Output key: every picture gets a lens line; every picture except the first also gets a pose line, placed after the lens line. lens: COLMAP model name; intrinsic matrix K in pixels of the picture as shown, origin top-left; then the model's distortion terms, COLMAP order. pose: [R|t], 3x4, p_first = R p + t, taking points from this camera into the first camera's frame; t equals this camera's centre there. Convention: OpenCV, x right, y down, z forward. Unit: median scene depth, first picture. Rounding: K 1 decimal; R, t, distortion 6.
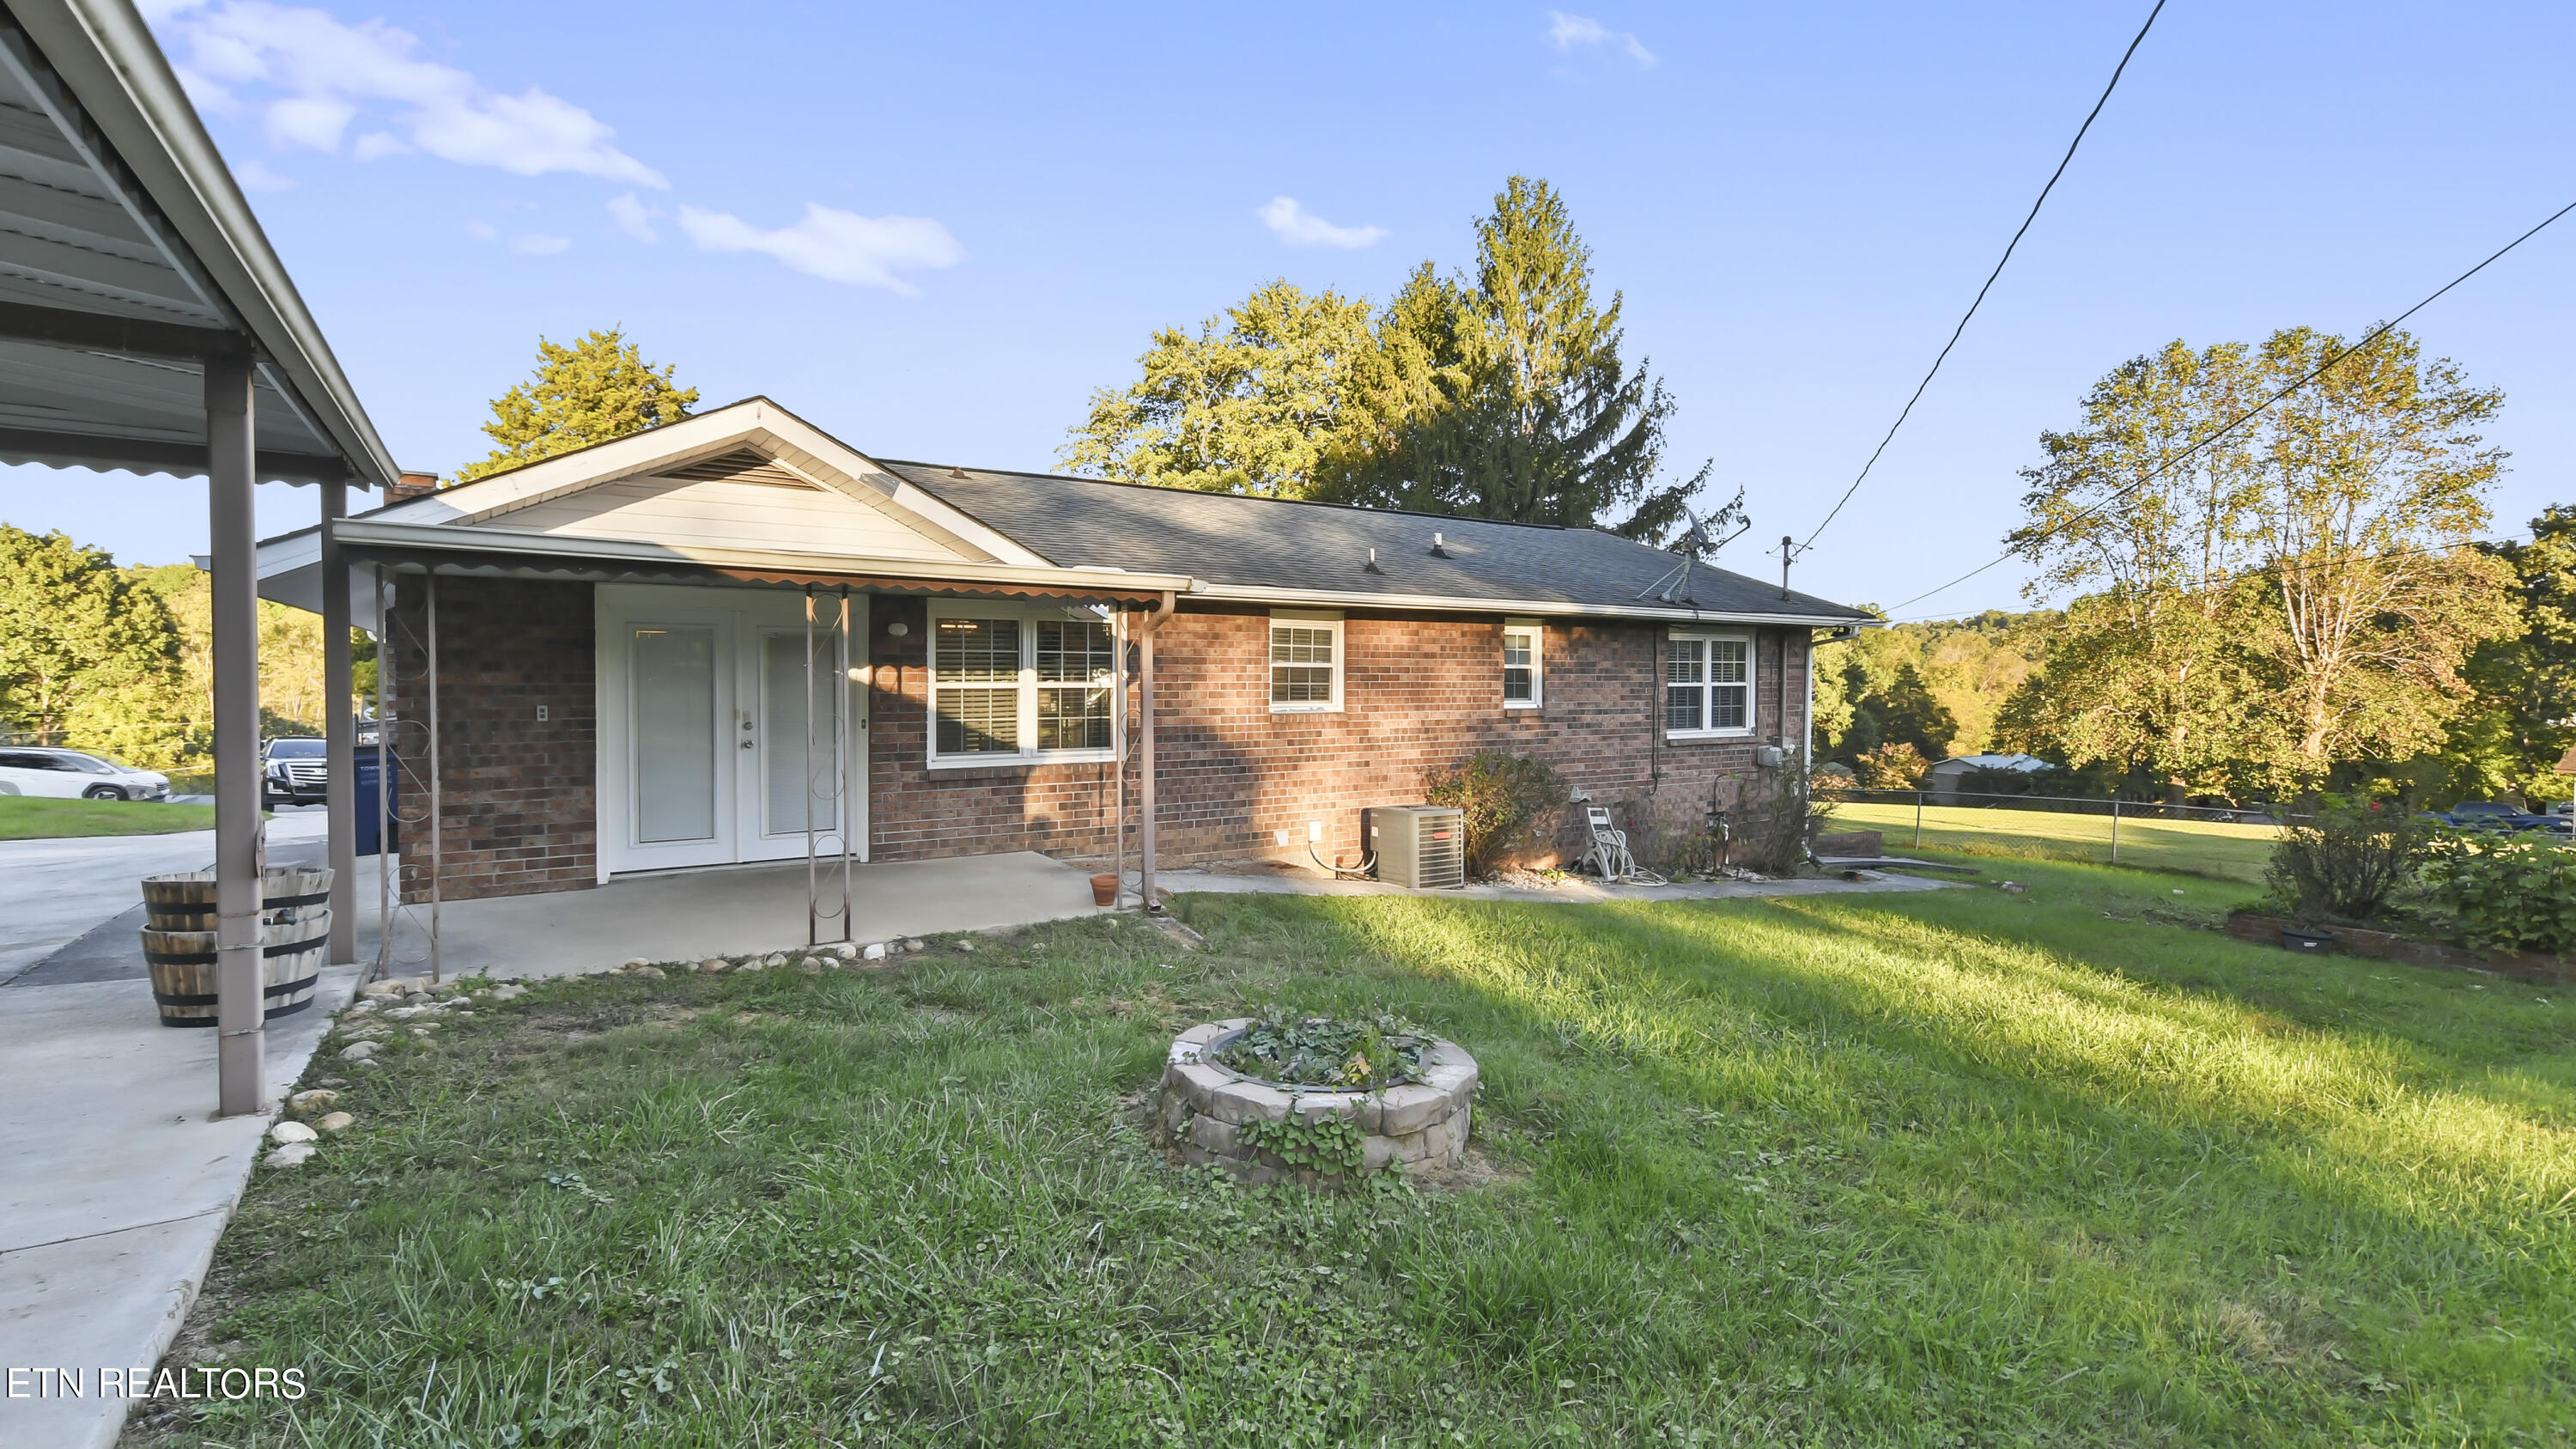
lens RADIAL K [[1212.1, 0, 1190.1], [0, 1212.1, 711.6], [0, 0, 1]] dist [0.016411, -0.005936]
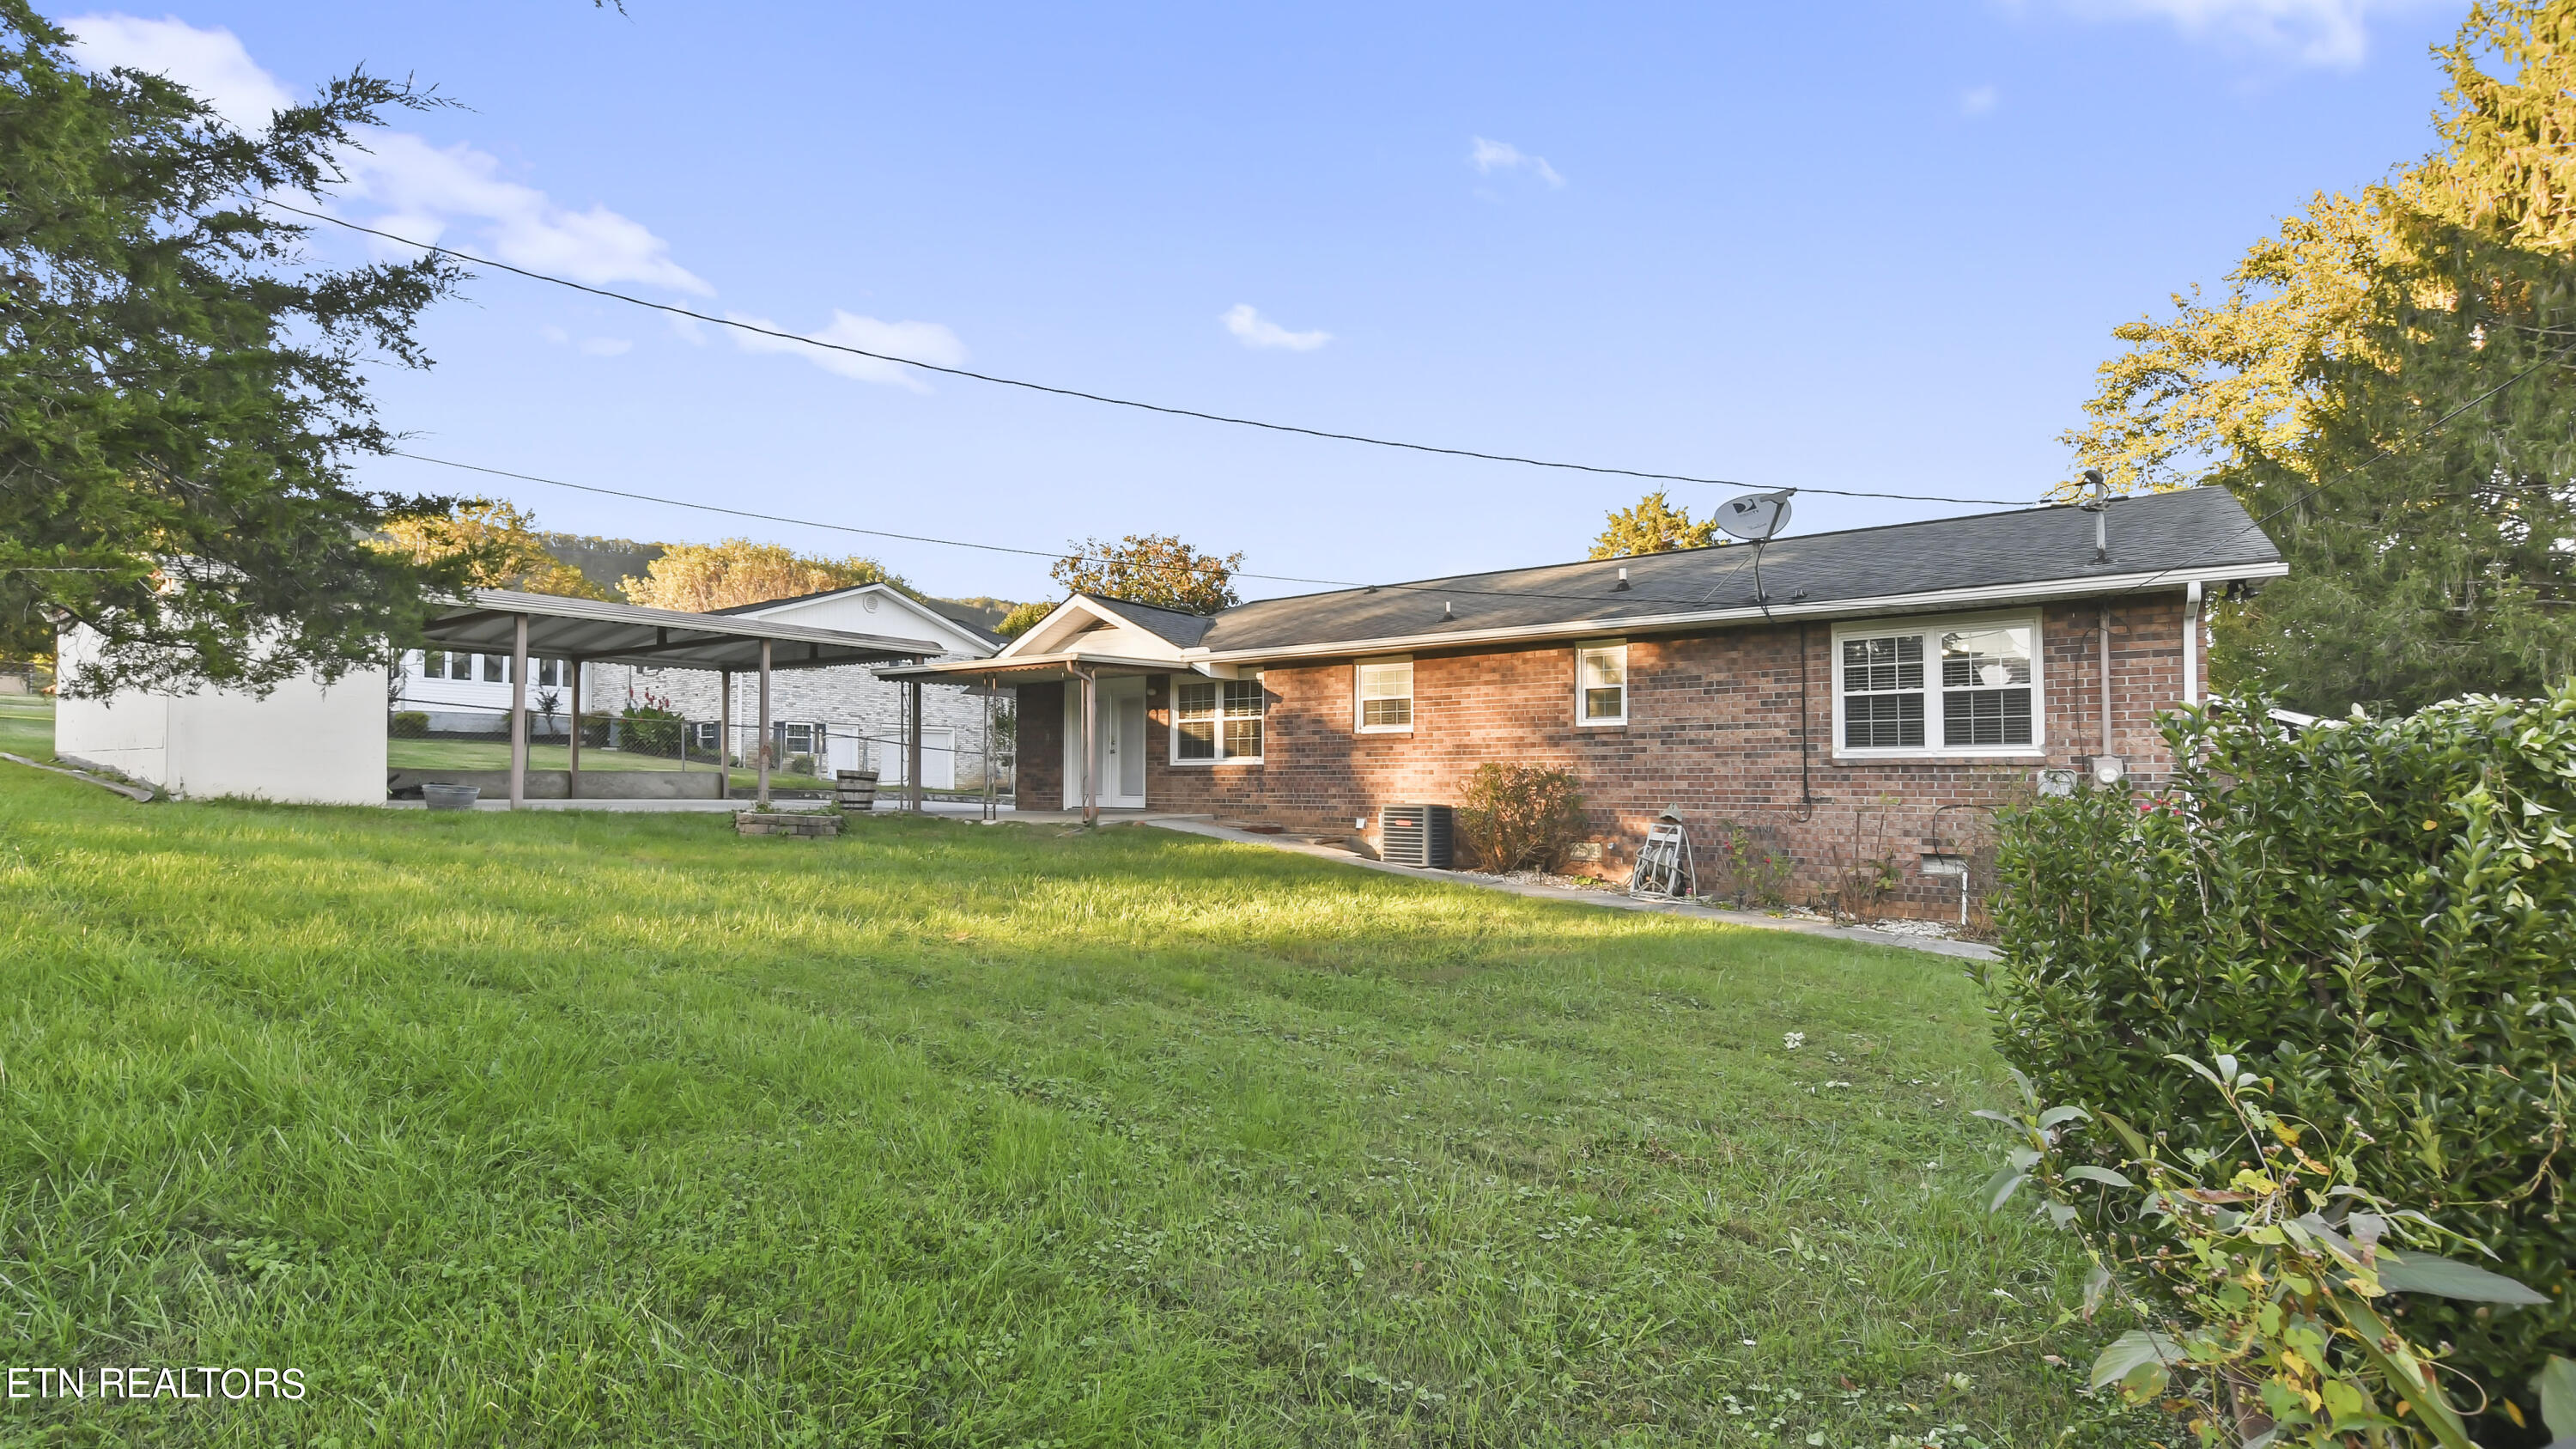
lens RADIAL K [[1143.9, 0, 1175.6], [0, 1143.9, 739.3], [0, 0, 1]] dist [0.011227, 0.001148]
pose [[0.311530, -0.040187, -0.949386, 1.144376], [-0.040544, 0.997633, -0.055534, 0.082563], [0.949371, 0.055792, 0.309163, 0.361719]]
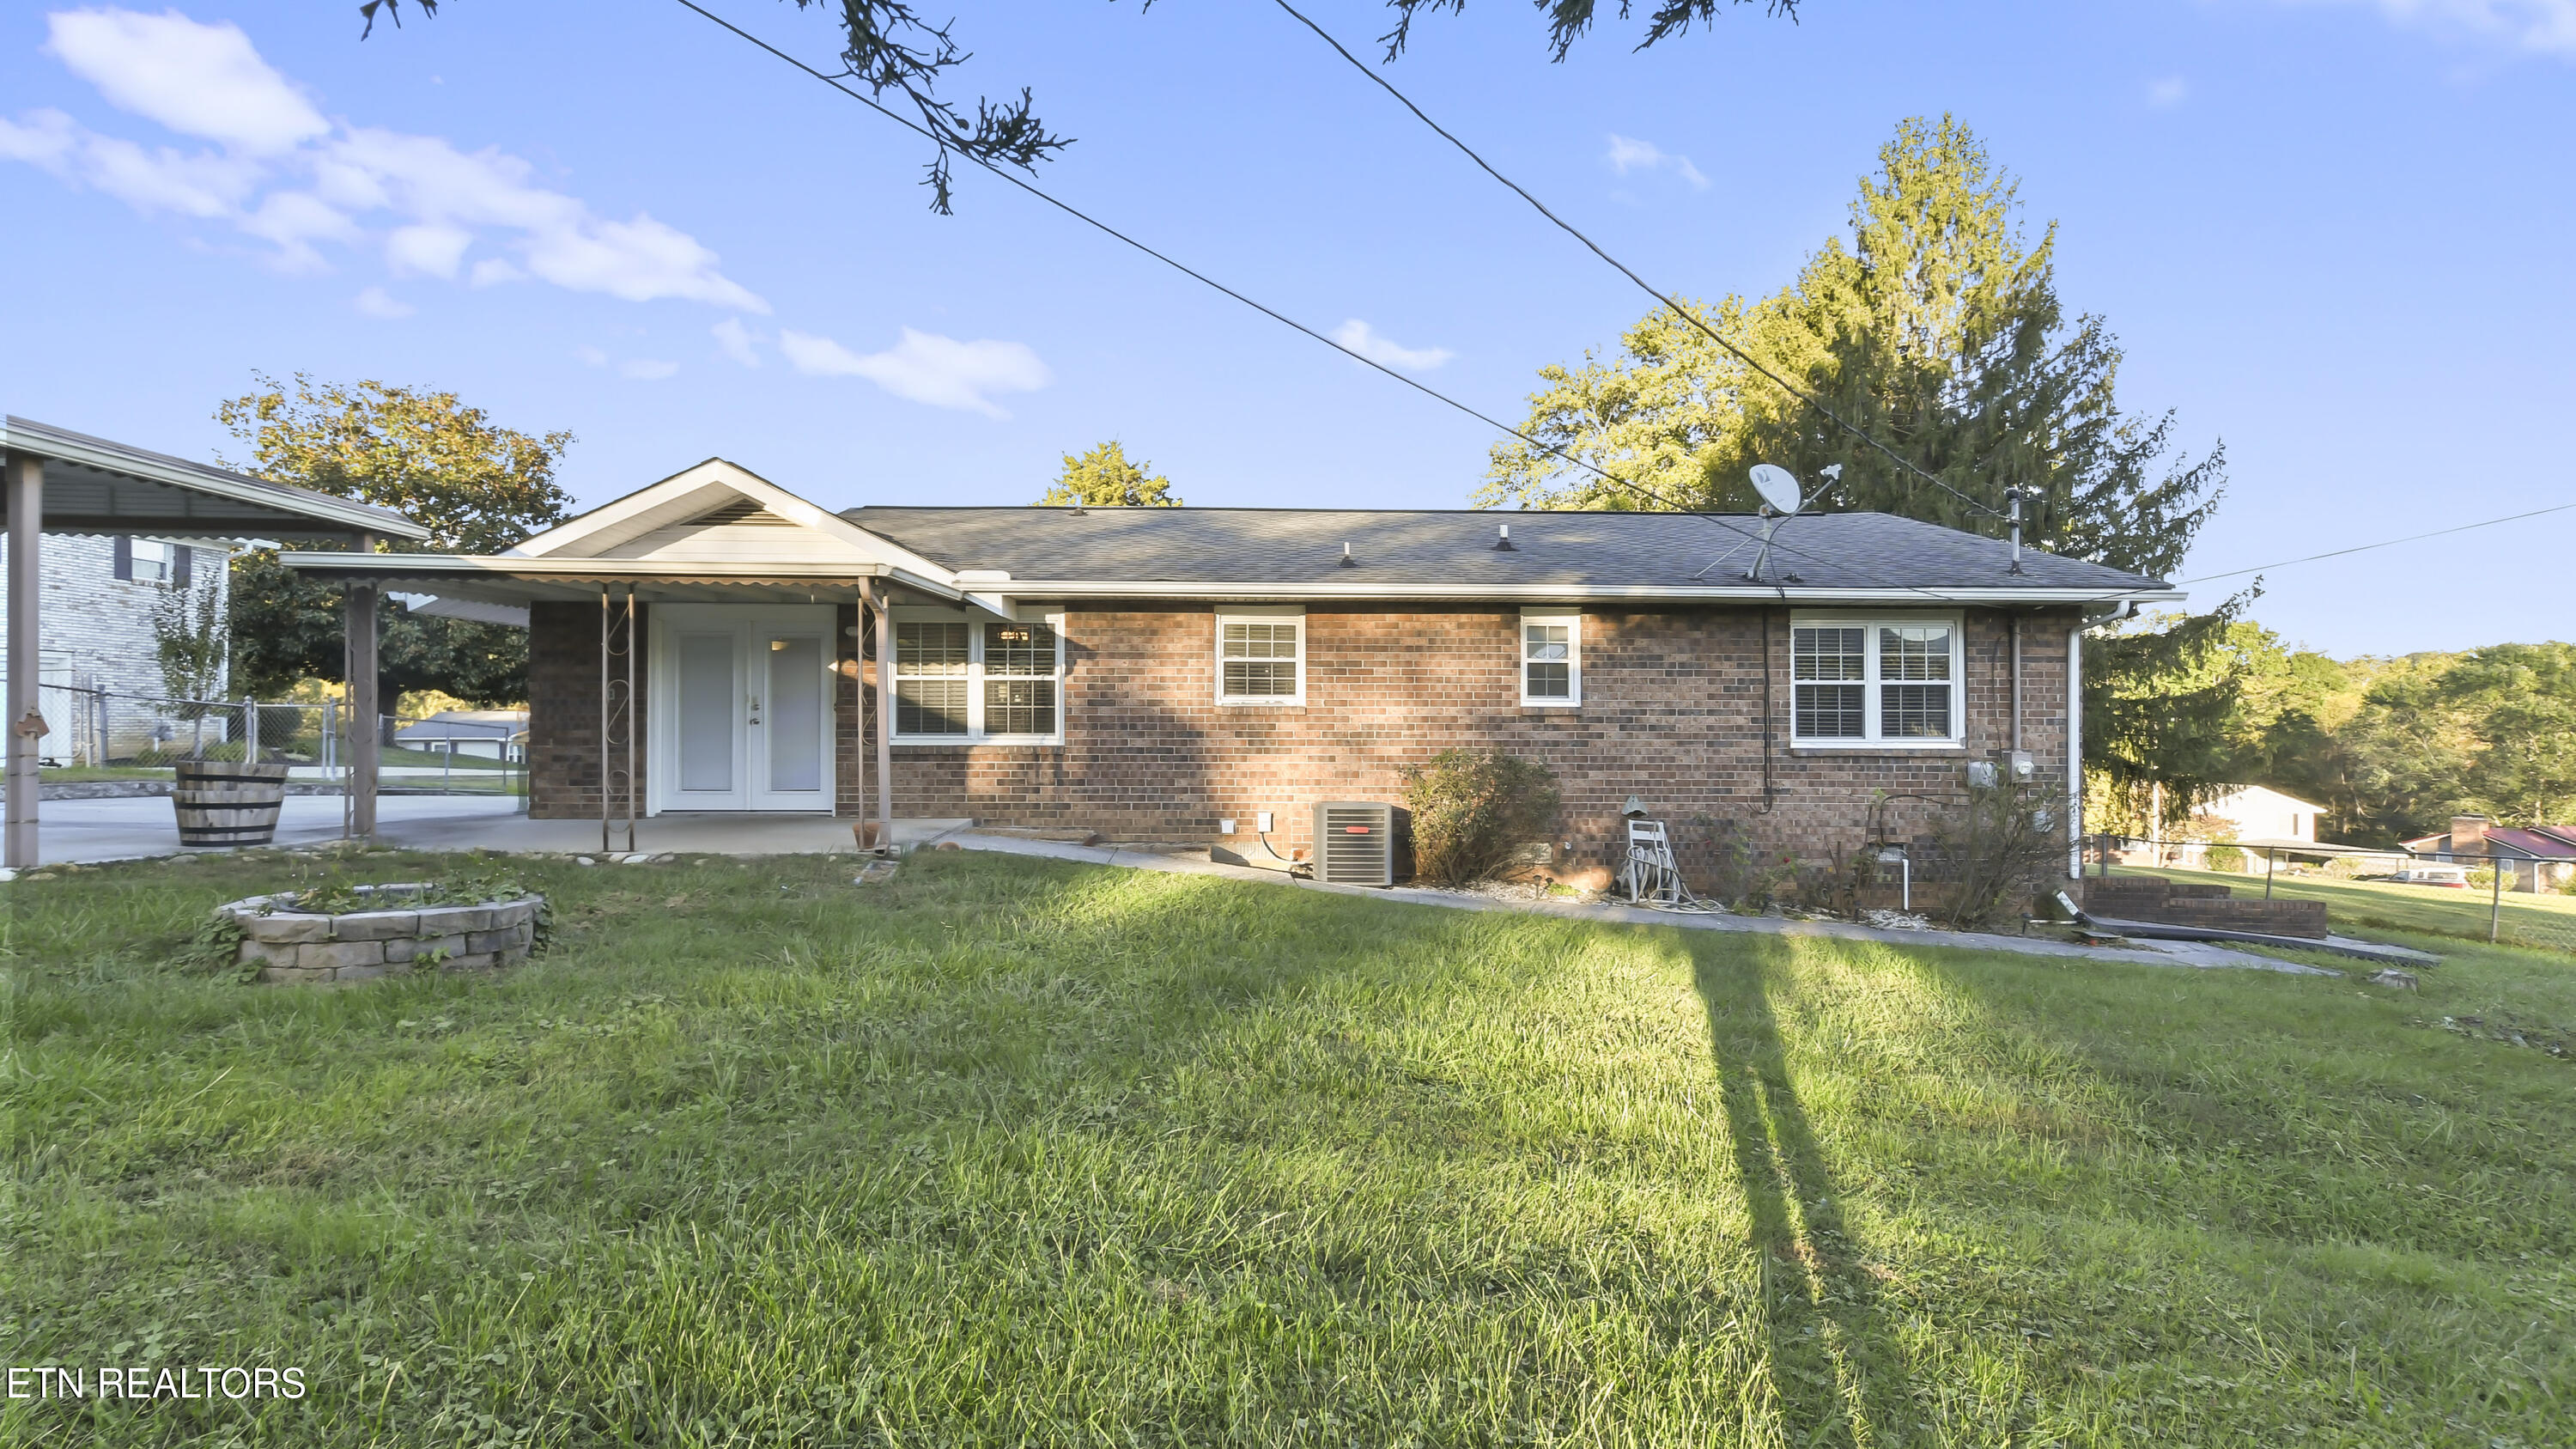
lens RADIAL K [[1143.9, 0, 1261.5], [0, 1143.9, 727.6], [0, 0, 1]] dist [0.011227, 0.001148]
pose [[0.852528, -0.001749, -0.522678, 0.559666], [-0.020060, 0.999148, -0.036063, 0.050405], [0.522296, 0.041230, 0.851767, 0.167551]]
